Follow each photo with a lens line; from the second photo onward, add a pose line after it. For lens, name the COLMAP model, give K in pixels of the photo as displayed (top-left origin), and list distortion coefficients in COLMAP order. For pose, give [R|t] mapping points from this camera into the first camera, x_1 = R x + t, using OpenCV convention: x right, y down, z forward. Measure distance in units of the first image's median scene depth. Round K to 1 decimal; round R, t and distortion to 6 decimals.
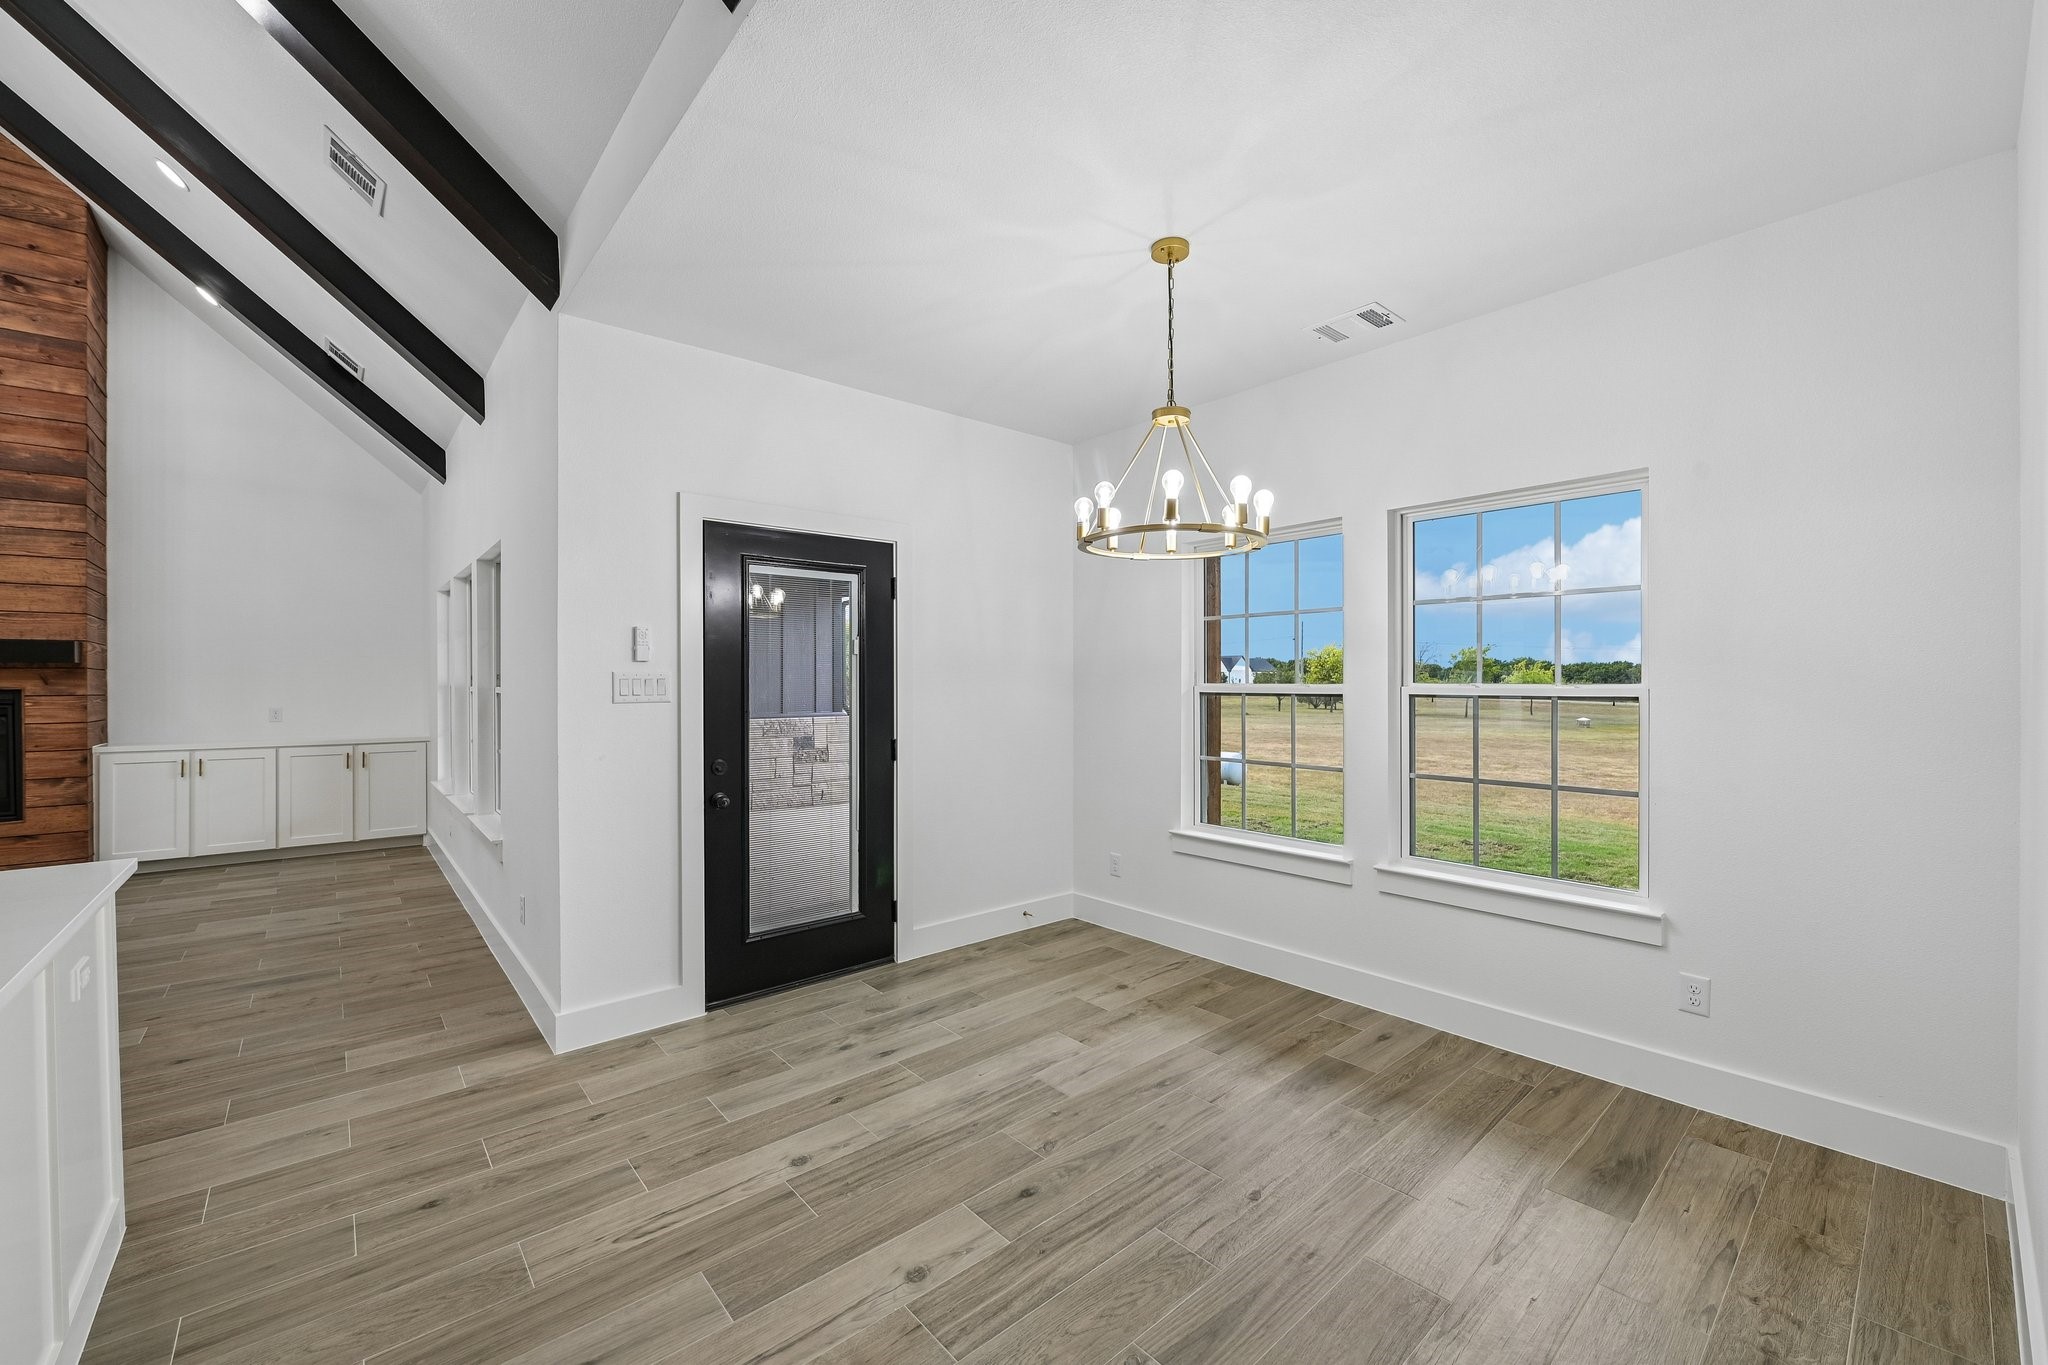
lens RADIAL K [[814.8, 0, 1021.1], [0, 814.8, 685.9], [0, 0, 1]] dist [-0.002548, -0.001094]
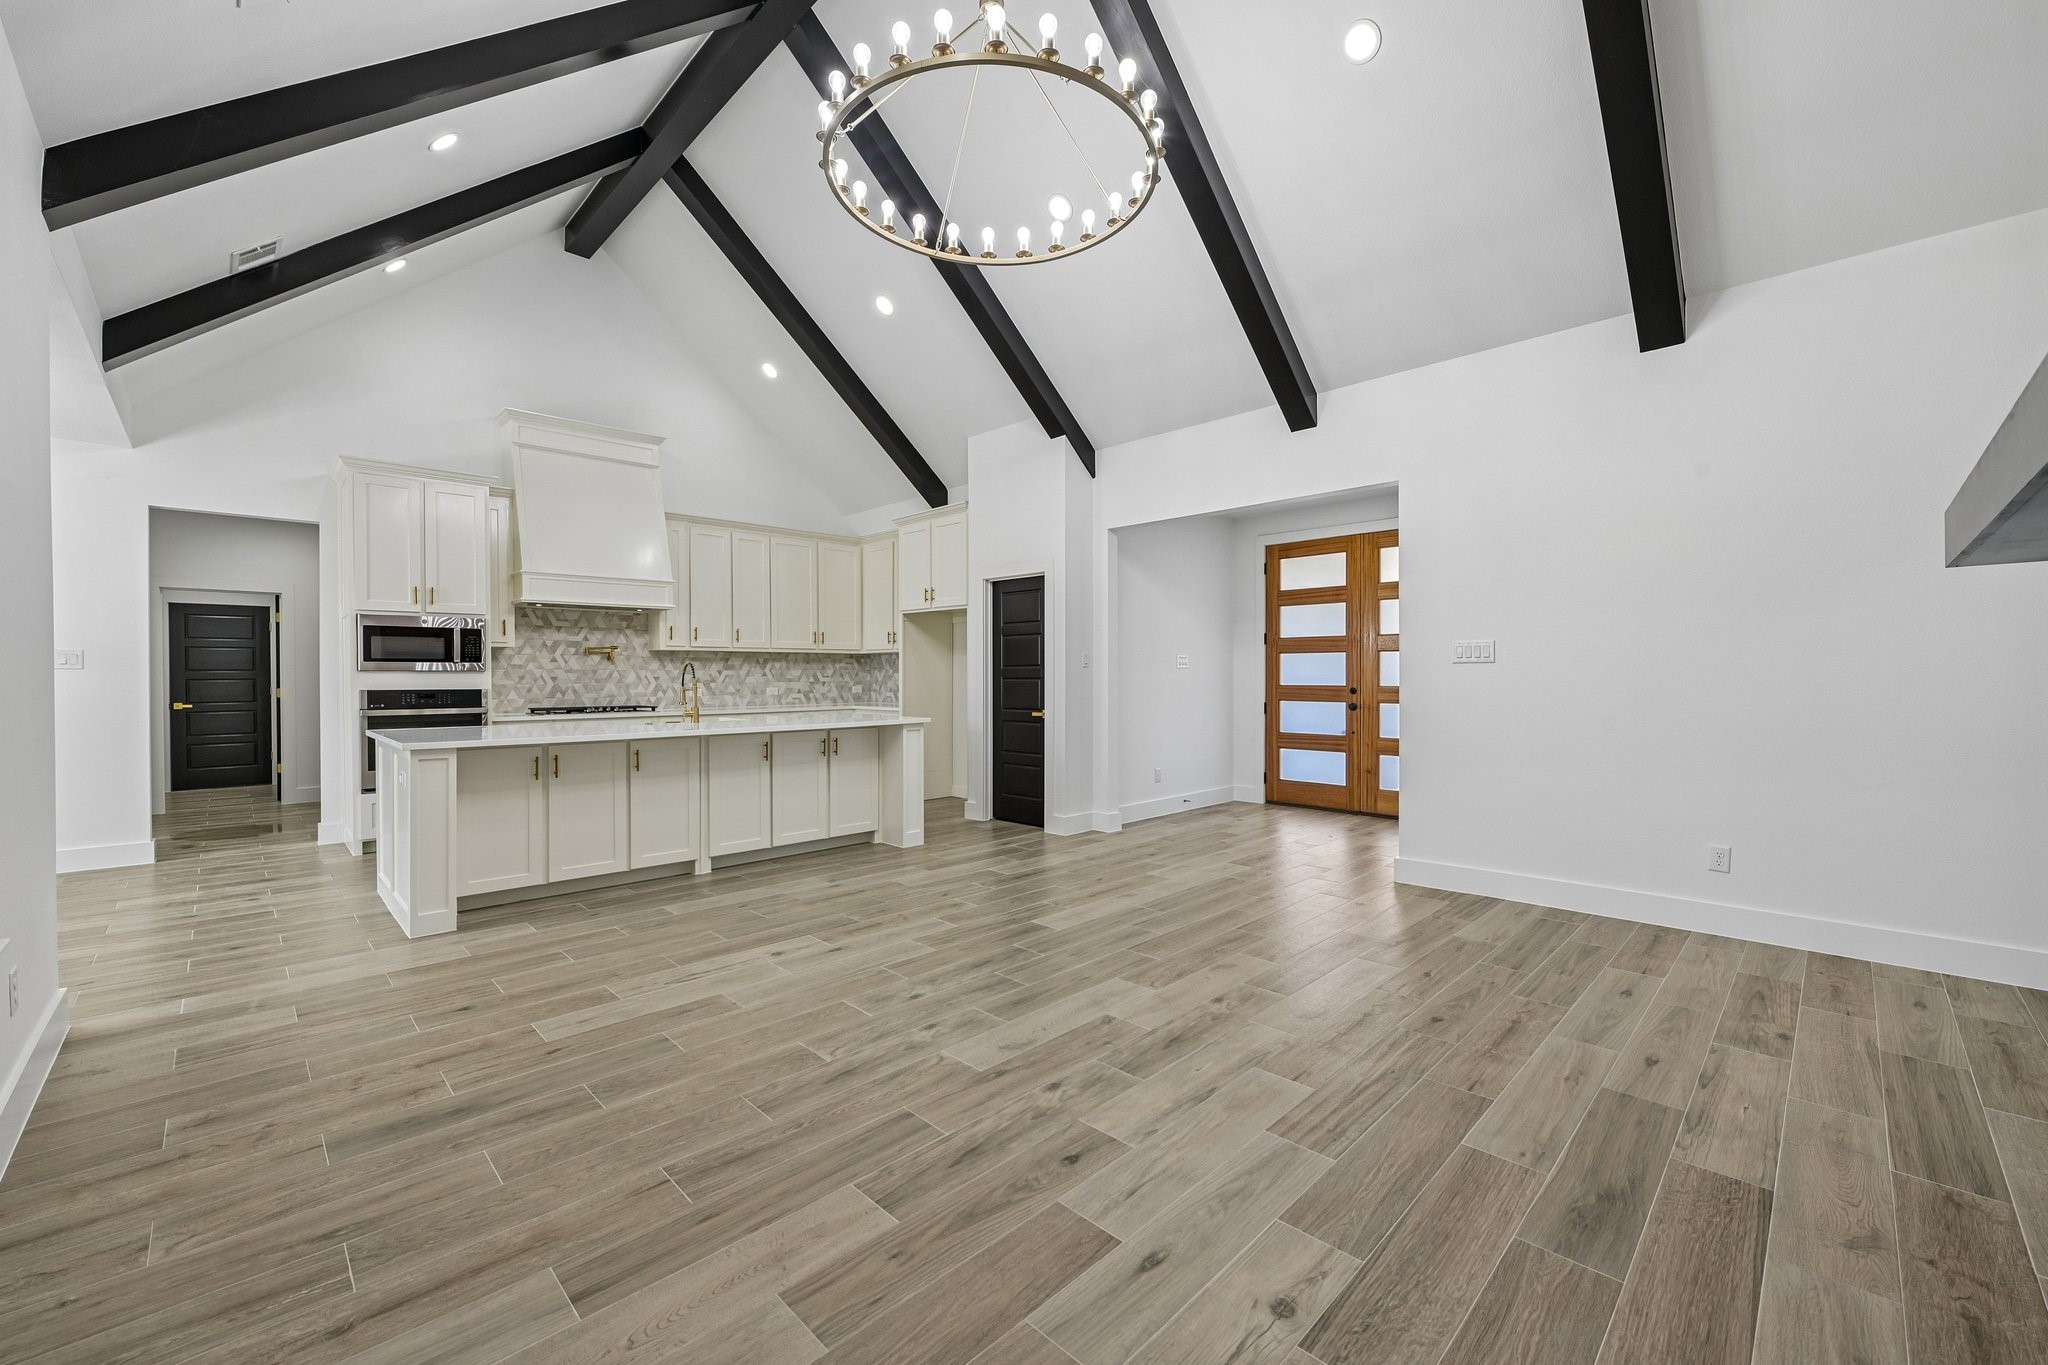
lens RADIAL K [[814.8, 0, 1018.9], [0, 814.8, 675.0], [0, 0, 1]] dist [-0.002548, -0.001094]
pose [[-0.997884, 0.004993, -0.064833, -1.204598], [0.004560, 0.999966, 0.006831, 0.025567], [0.064865, 0.006520, -0.997873, 1.492647]]
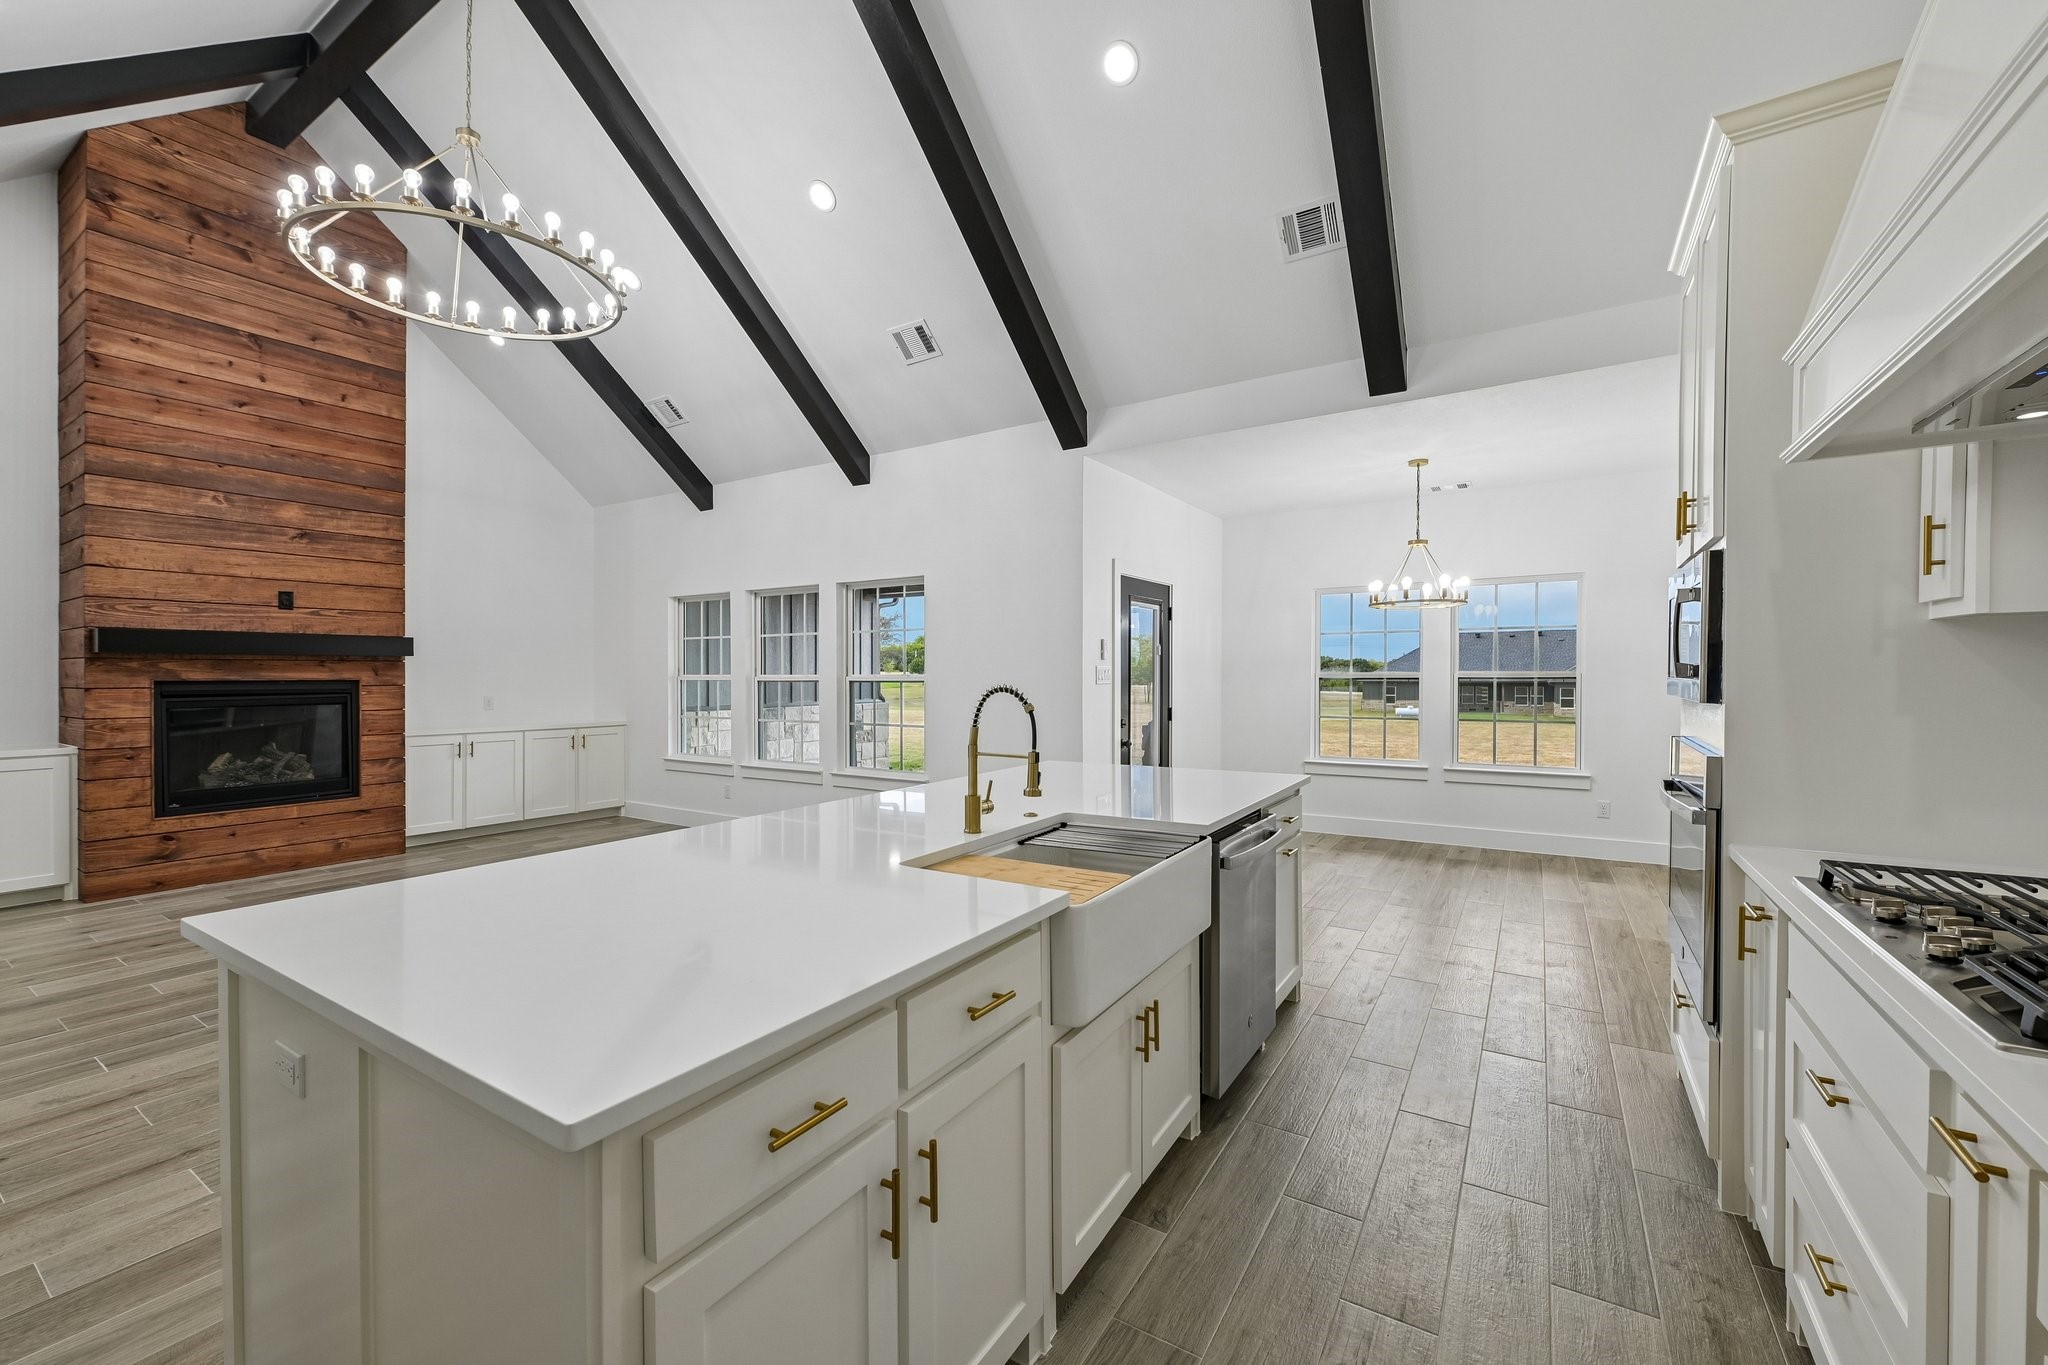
lens RADIAL K [[814.8, 0, 1022.2], [0, 814.8, 671.6], [0, 0, 1]] dist [-0.002548, -0.001094]
pose [[0.955221, -0.001148, 0.295892, -0.889482], [0.004039, 0.999950, -0.009161, 0.008949], [-0.295867, 0.009946, 0.955177, -0.447076]]
